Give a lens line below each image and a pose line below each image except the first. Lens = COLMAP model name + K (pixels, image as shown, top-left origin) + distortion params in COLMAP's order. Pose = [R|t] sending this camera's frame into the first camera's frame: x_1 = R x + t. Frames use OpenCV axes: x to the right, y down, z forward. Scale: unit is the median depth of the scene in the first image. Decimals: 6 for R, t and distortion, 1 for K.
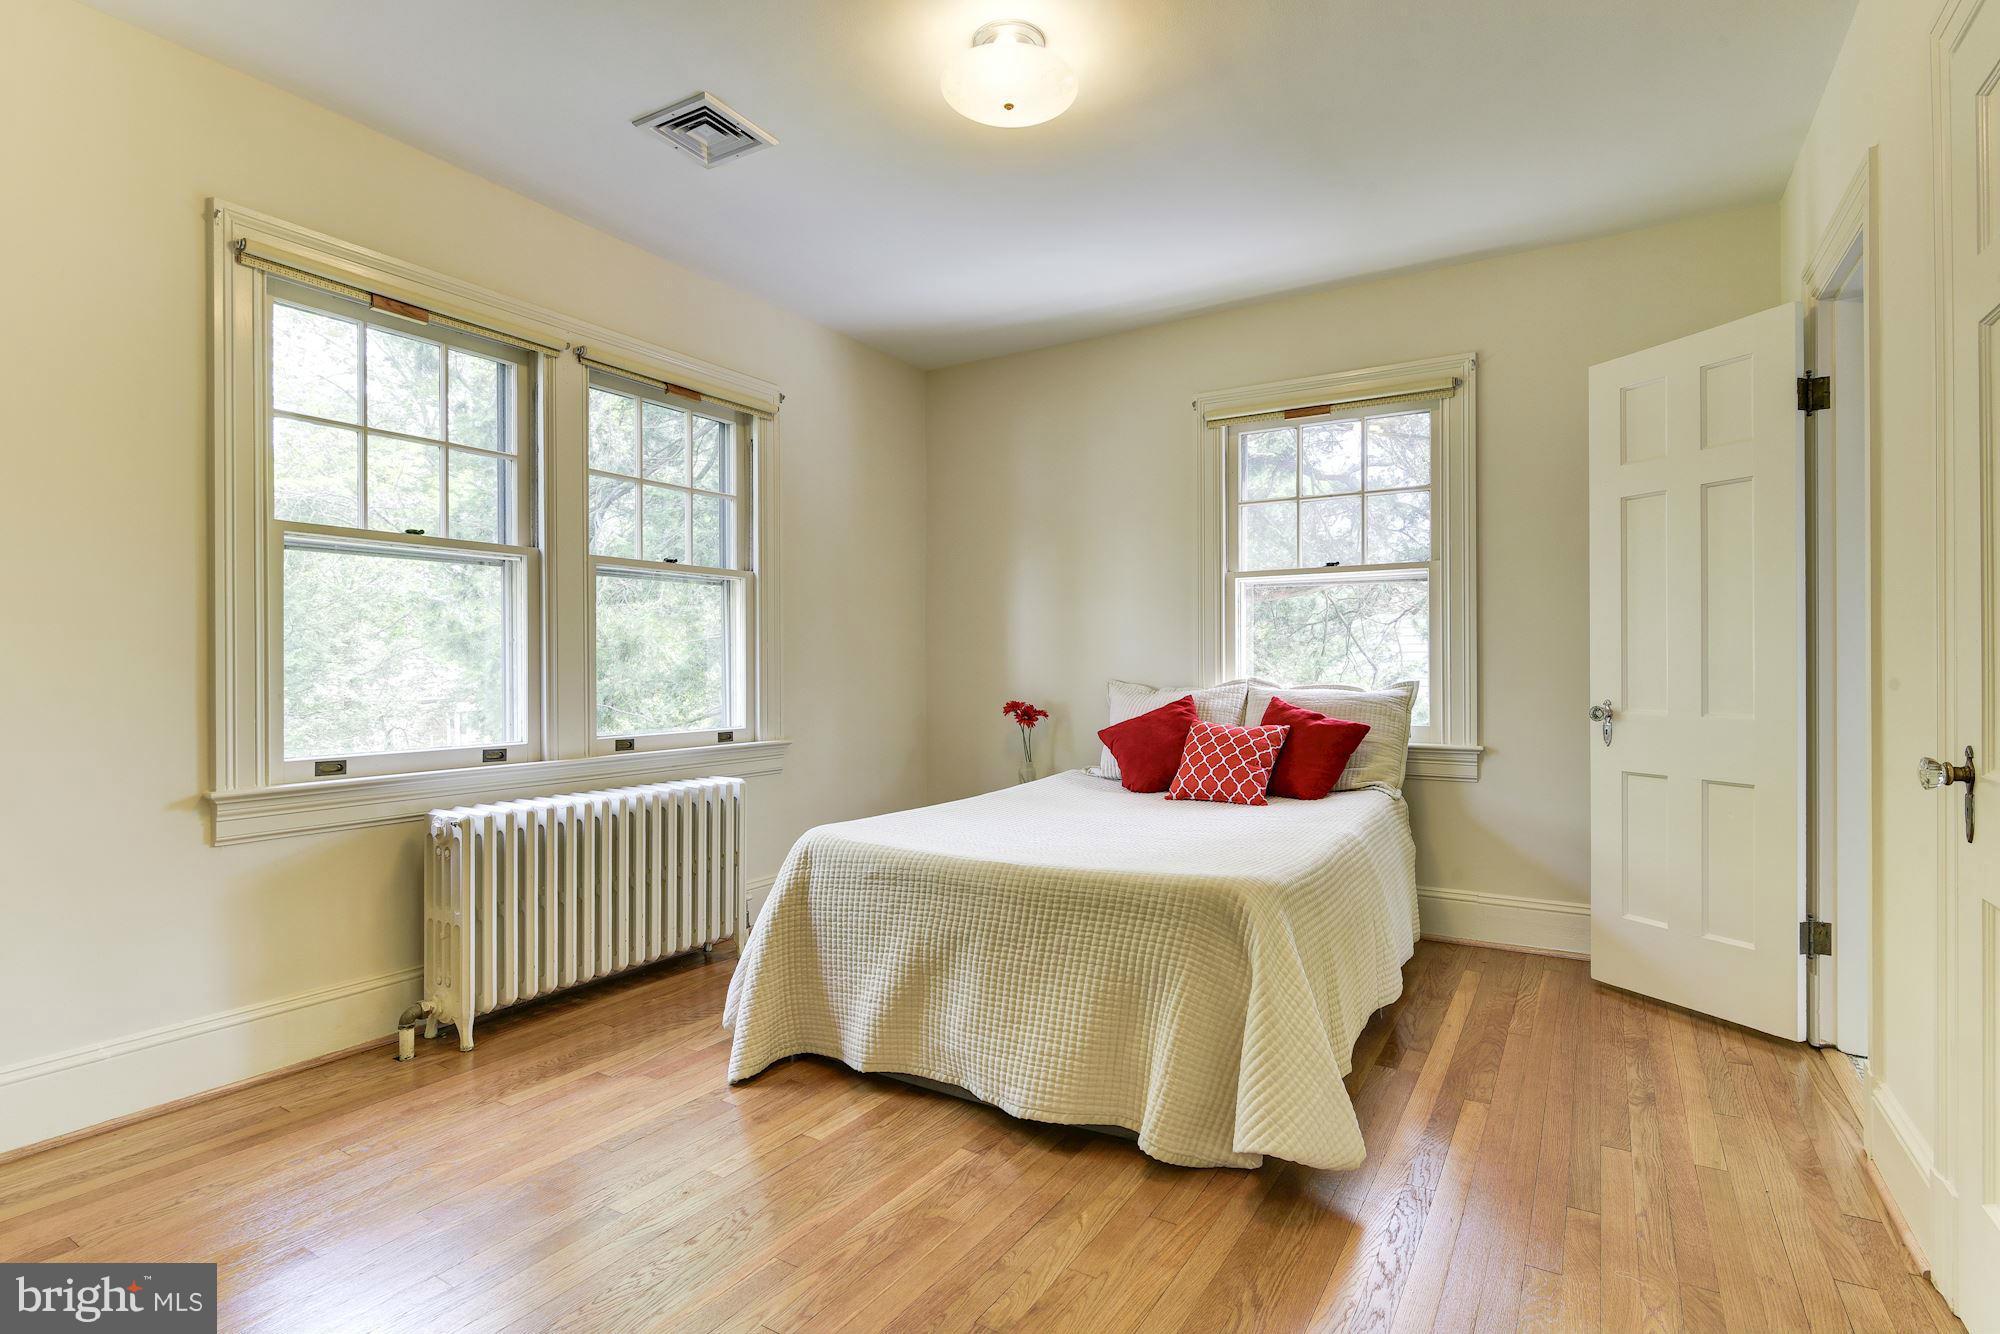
lens RADIAL K [[978.4, 0, 992.5], [0, 978.4, 670.3], [0, 0, 1]] dist [-0.022521, -0.000157]
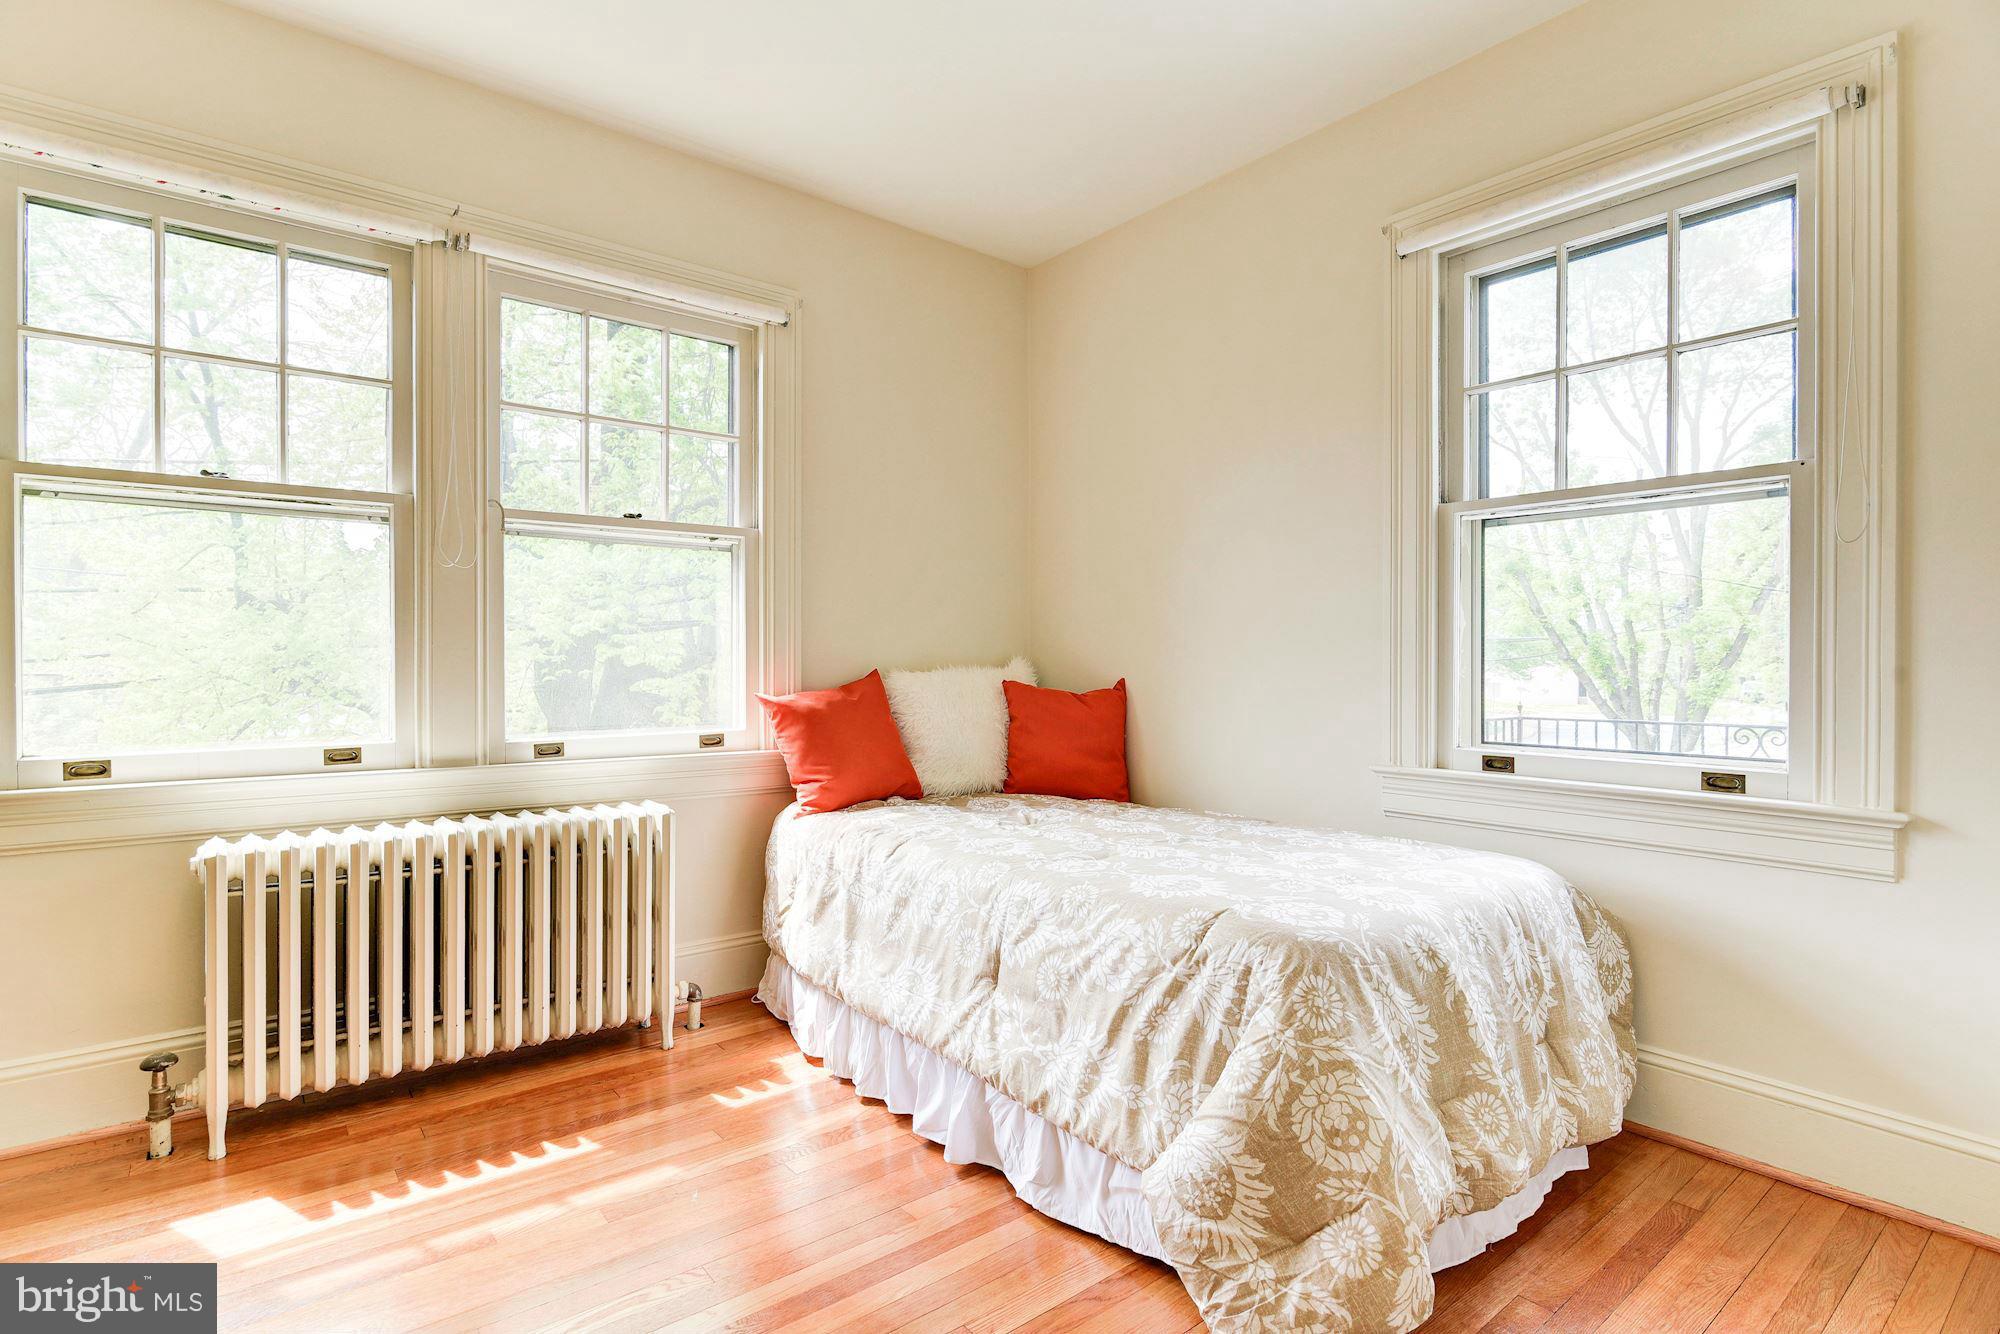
lens RADIAL K [[1015.7, 0, 1003.6], [0, 1015.7, 655.7], [0, 0, 1]] dist [-0.088504, 0.051311]
pose [[0.950322, 0.007673, -0.311175, 0.217408], [-0.009305, 0.999950, -0.003762, 0.000825], [0.311131, 0.006471, 0.950345, 0.373769]]
